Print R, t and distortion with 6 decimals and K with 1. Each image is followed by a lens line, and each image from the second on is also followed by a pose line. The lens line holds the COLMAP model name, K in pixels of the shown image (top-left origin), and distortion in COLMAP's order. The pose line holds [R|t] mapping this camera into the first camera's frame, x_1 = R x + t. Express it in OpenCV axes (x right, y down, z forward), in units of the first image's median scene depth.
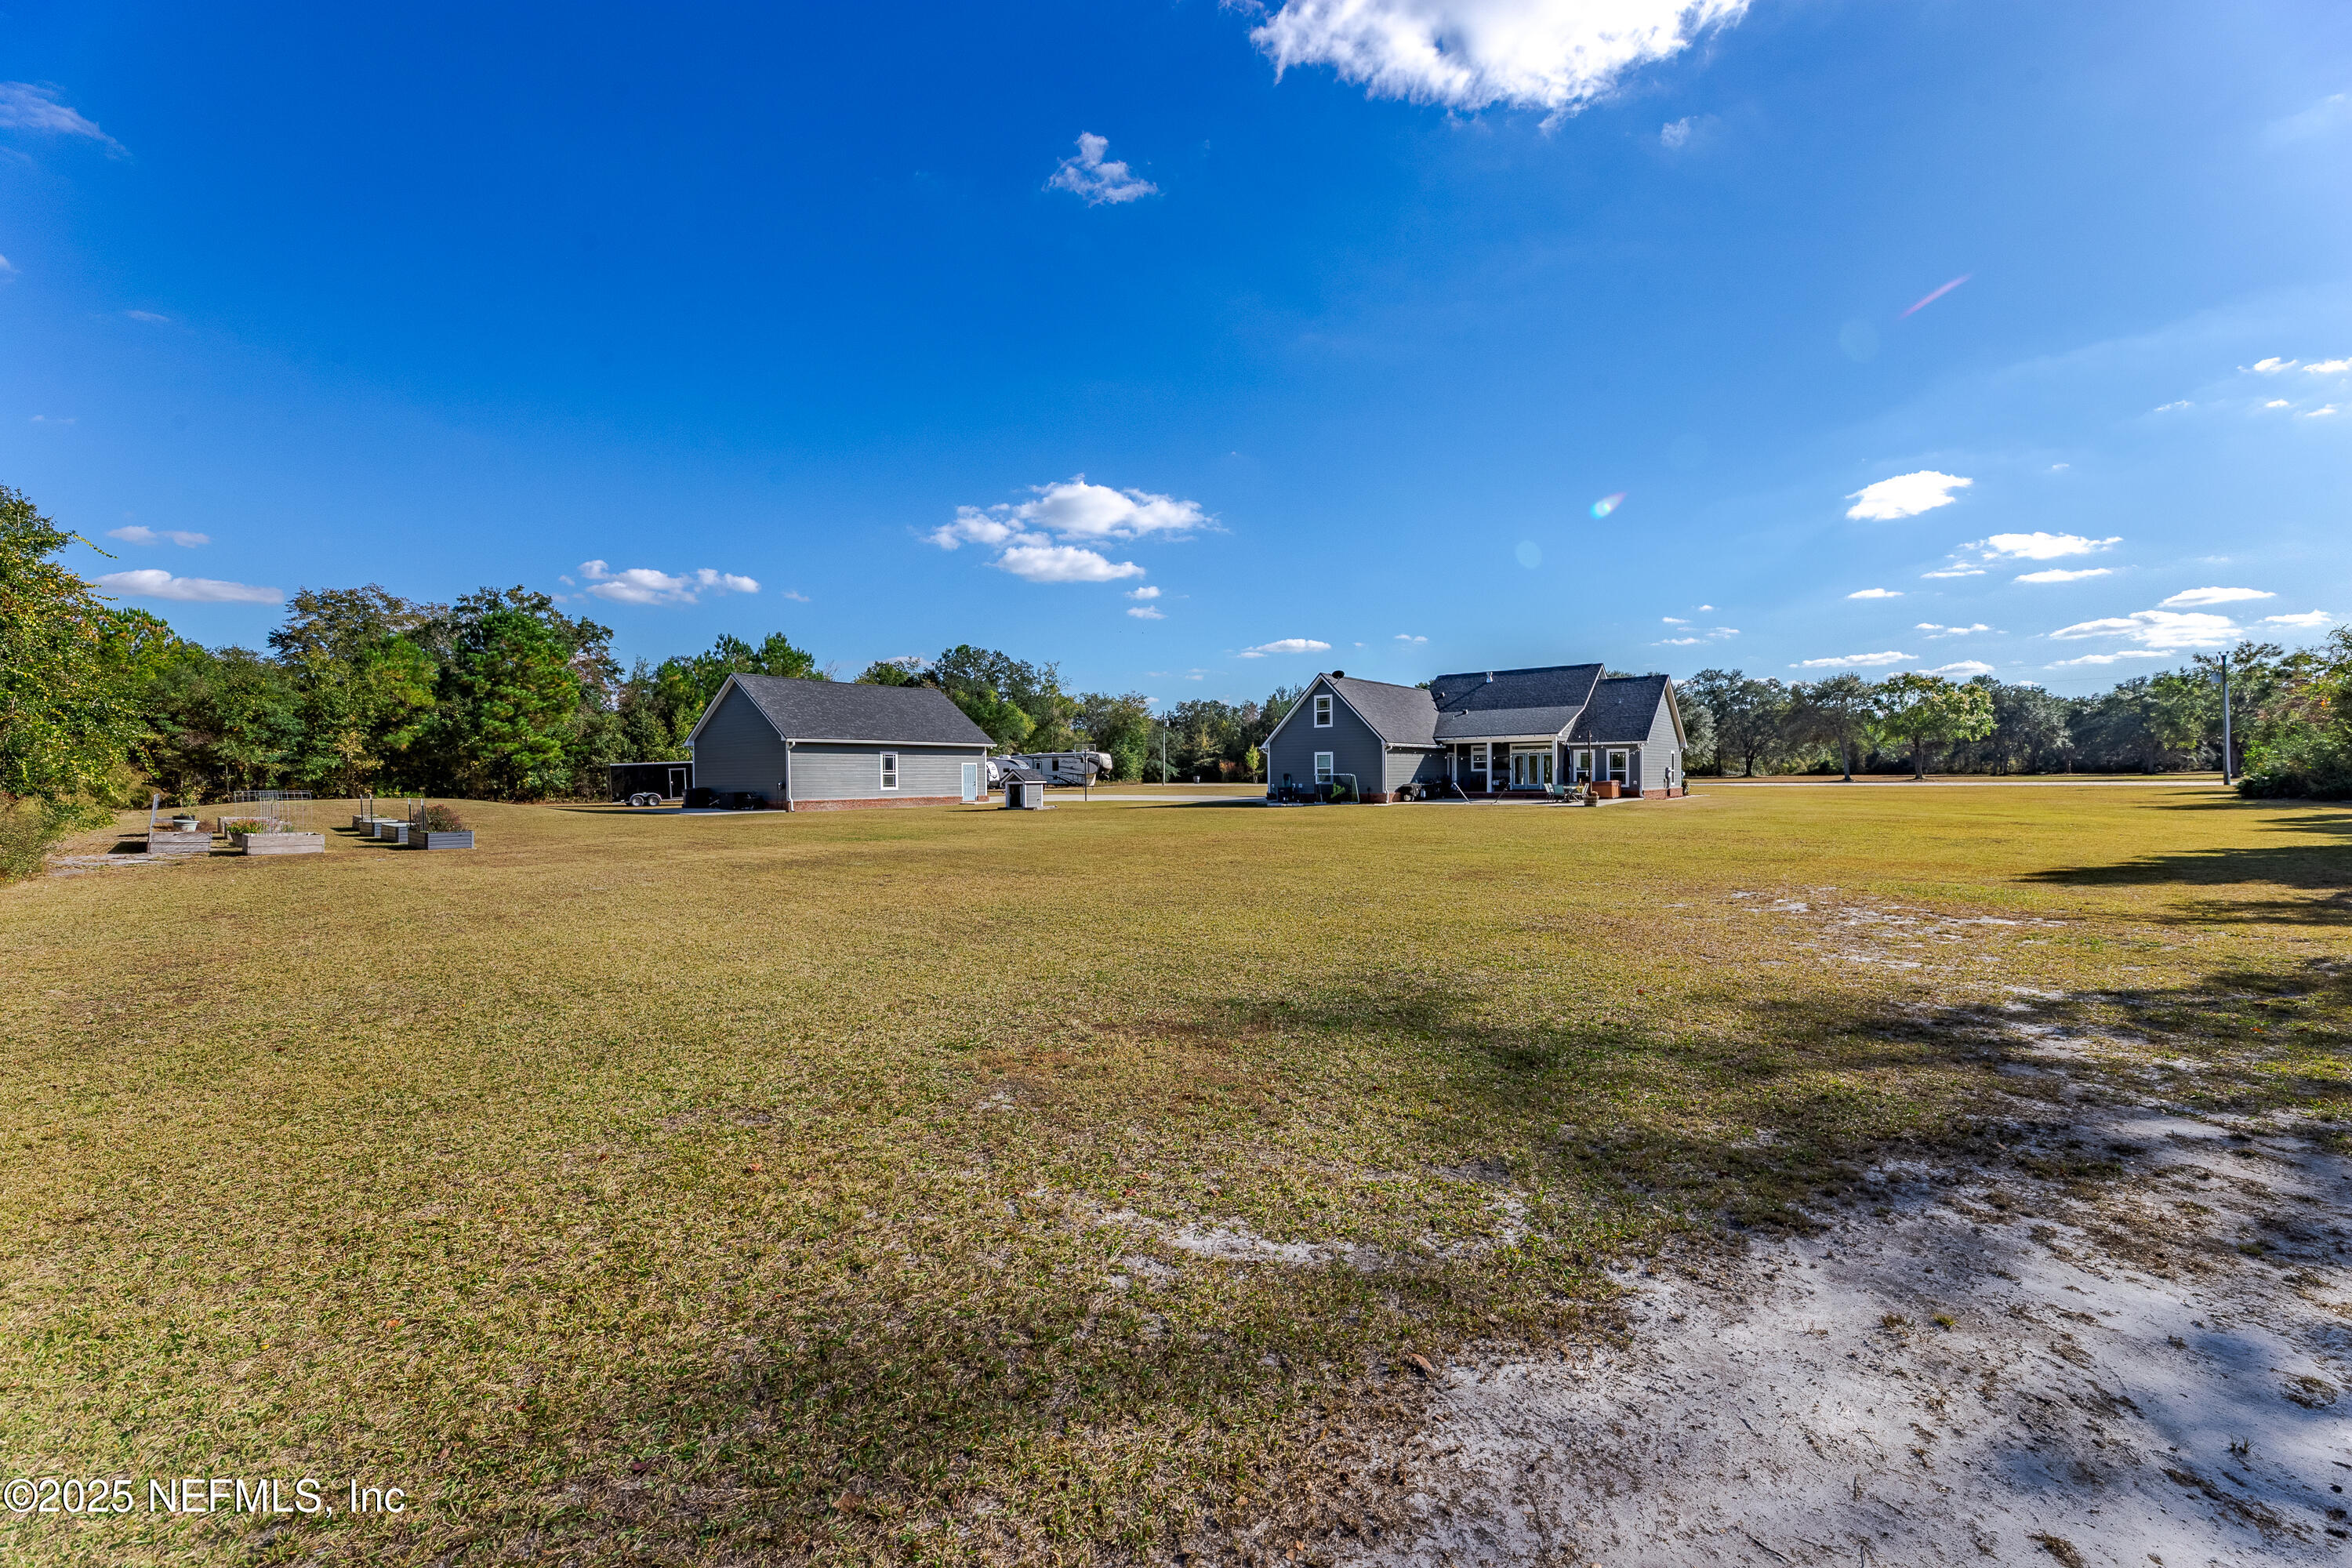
lens RADIAL K [[991.9, 0, 1174.9], [0, 991.9, 780.4], [0, 0, 1]] dist [0.001448, 0.000067]
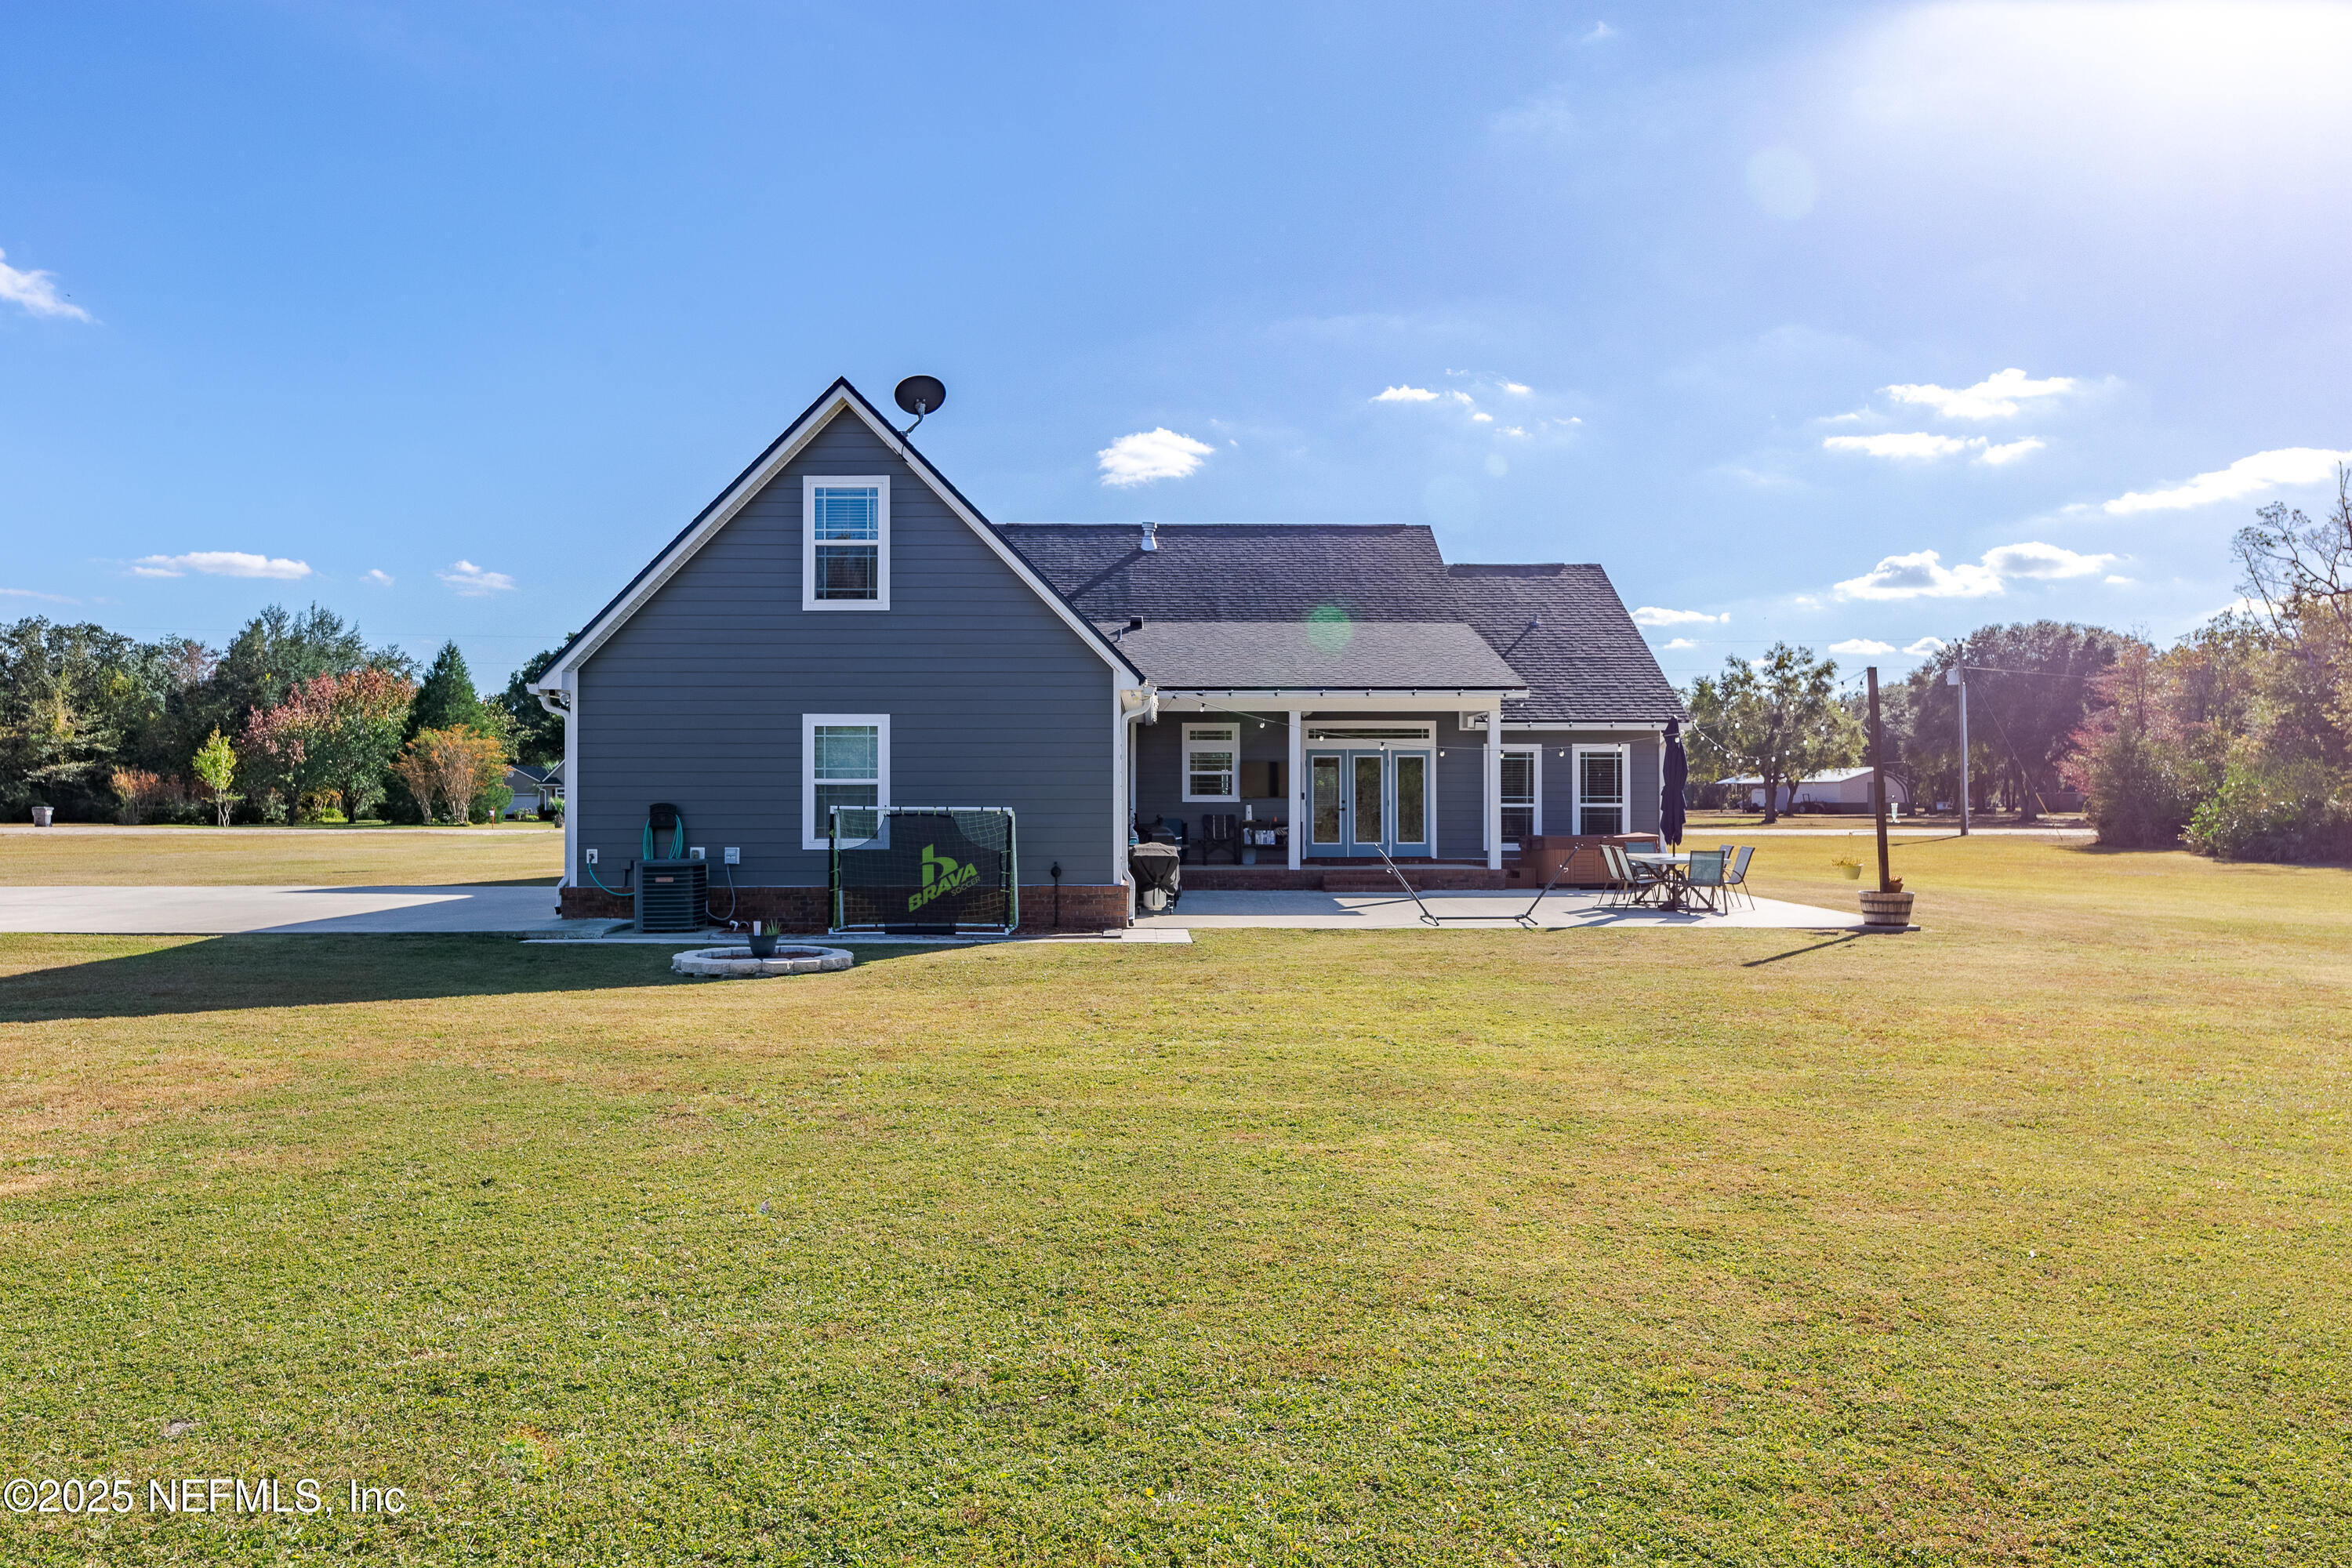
lens RADIAL K [[1554.0, 0, 1174.7], [0, 1554.0, 791.5], [0, 0, 1]] dist [0.002321, -0.001281]
pose [[0.784448, 0.015240, 0.620007, -0.018374], [-0.004780, 0.999817, -0.018528, -0.003404], [-0.620176, 0.011571, 0.784378, 0.635075]]
